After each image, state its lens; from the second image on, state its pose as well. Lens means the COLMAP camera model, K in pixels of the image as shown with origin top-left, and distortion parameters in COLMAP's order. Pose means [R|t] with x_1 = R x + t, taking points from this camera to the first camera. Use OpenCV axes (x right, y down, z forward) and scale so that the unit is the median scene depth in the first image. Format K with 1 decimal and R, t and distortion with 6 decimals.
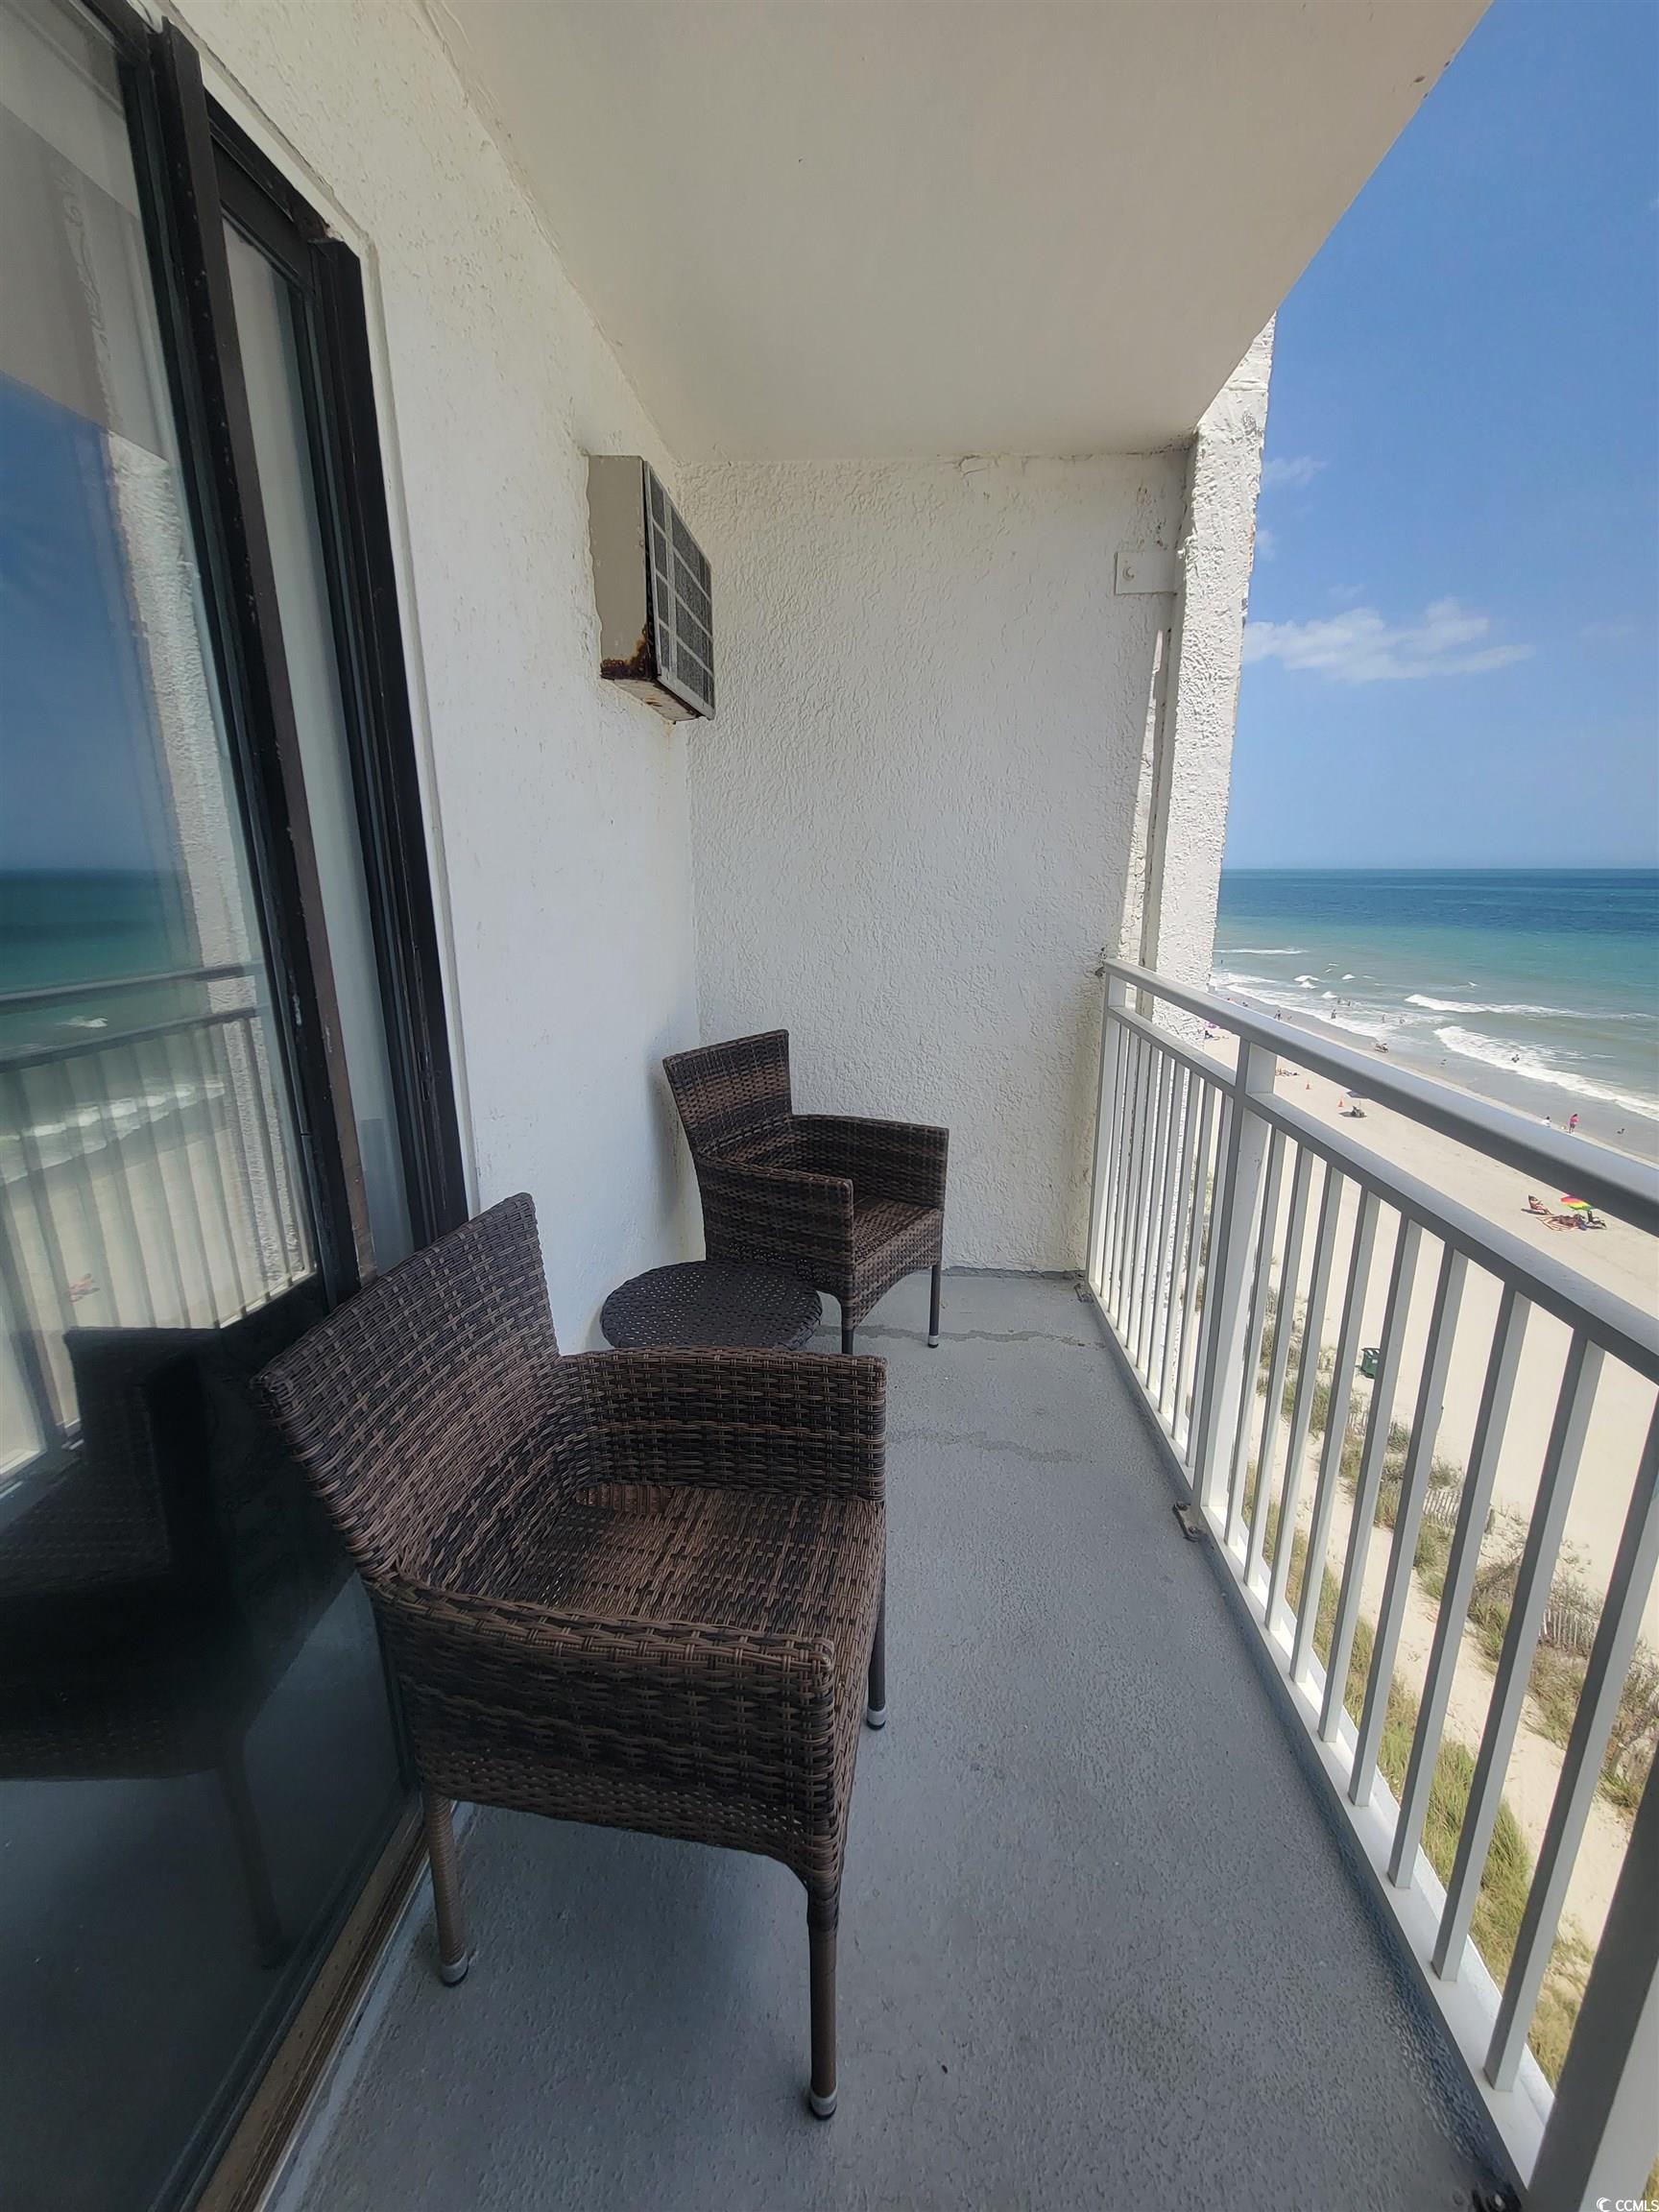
lens RADIAL K [[899.9, 0, 829.5], [0, 899.9, 1099.1], [0, 0, 1]] dist [0.001435, -0.000706]
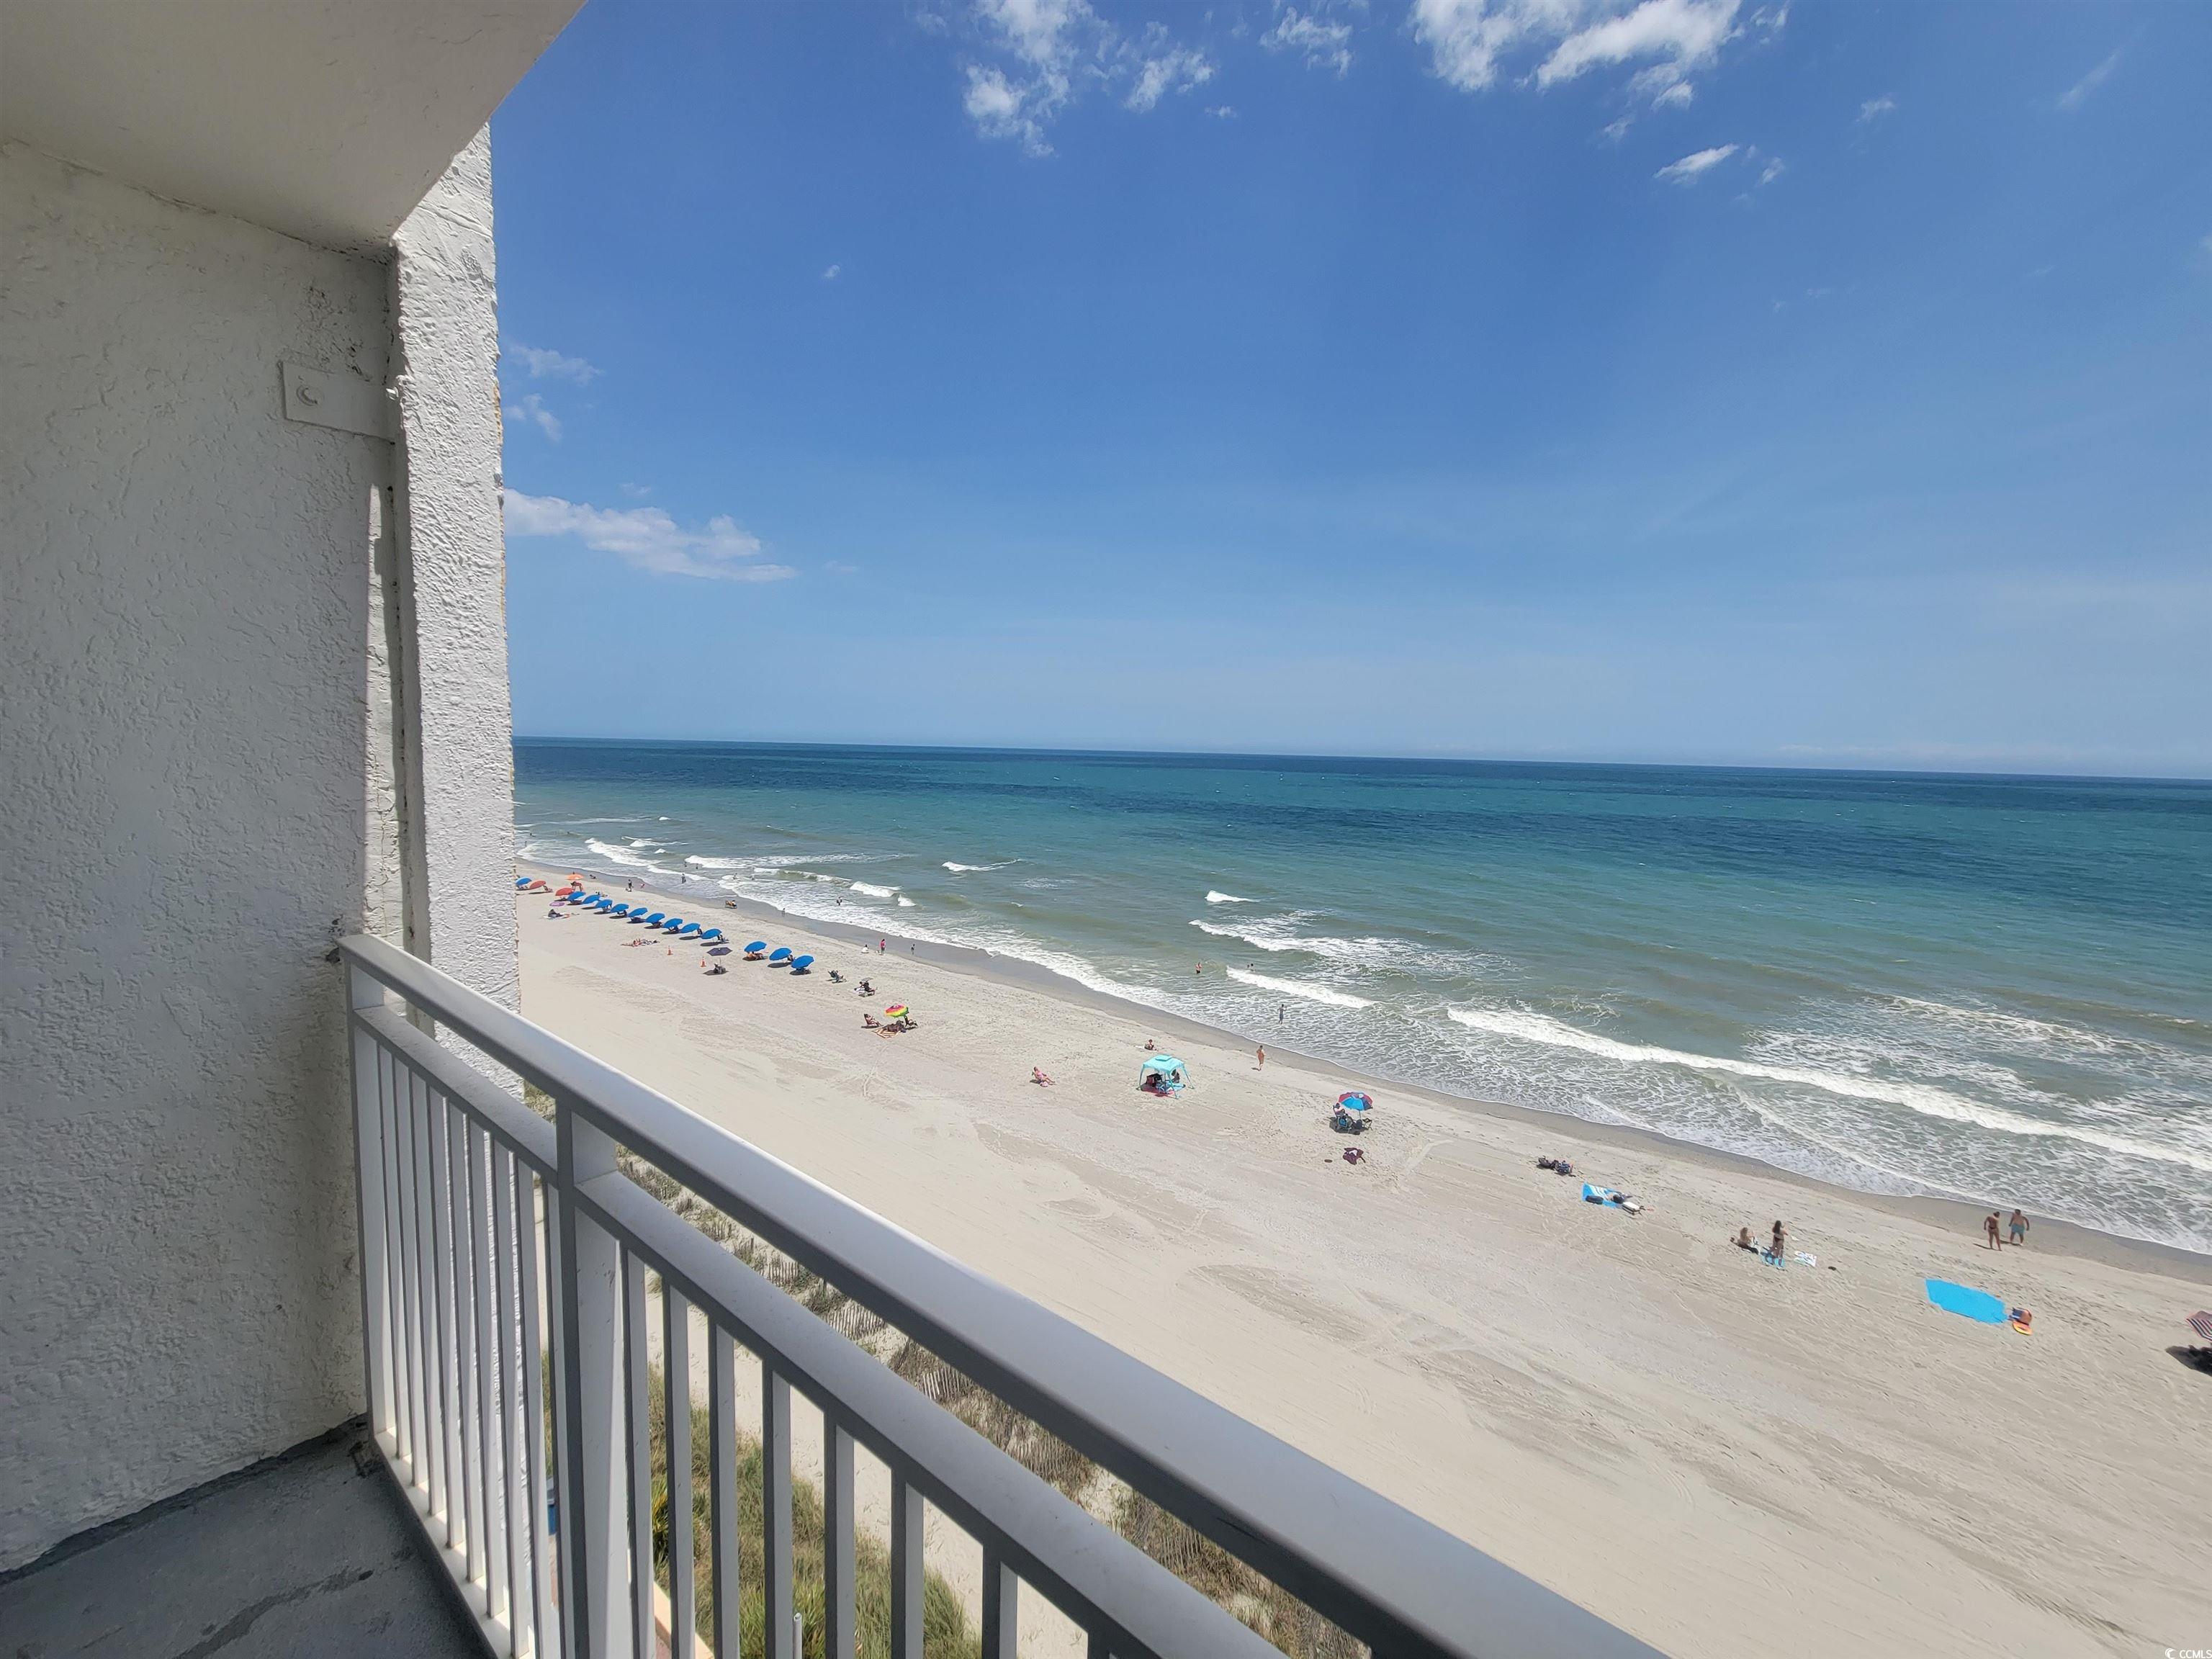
lens RADIAL K [[899.9, 0, 1106.0], [0, 899.9, 813.7], [0, 0, 1]] dist [0.001435, -0.000706]
pose [[0.579264, -0.047058, 0.813781, 0.105910], [0.181304, 0.980763, -0.072341, -0.102733], [-0.794722, 0.189446, 0.576652, 0.165555]]
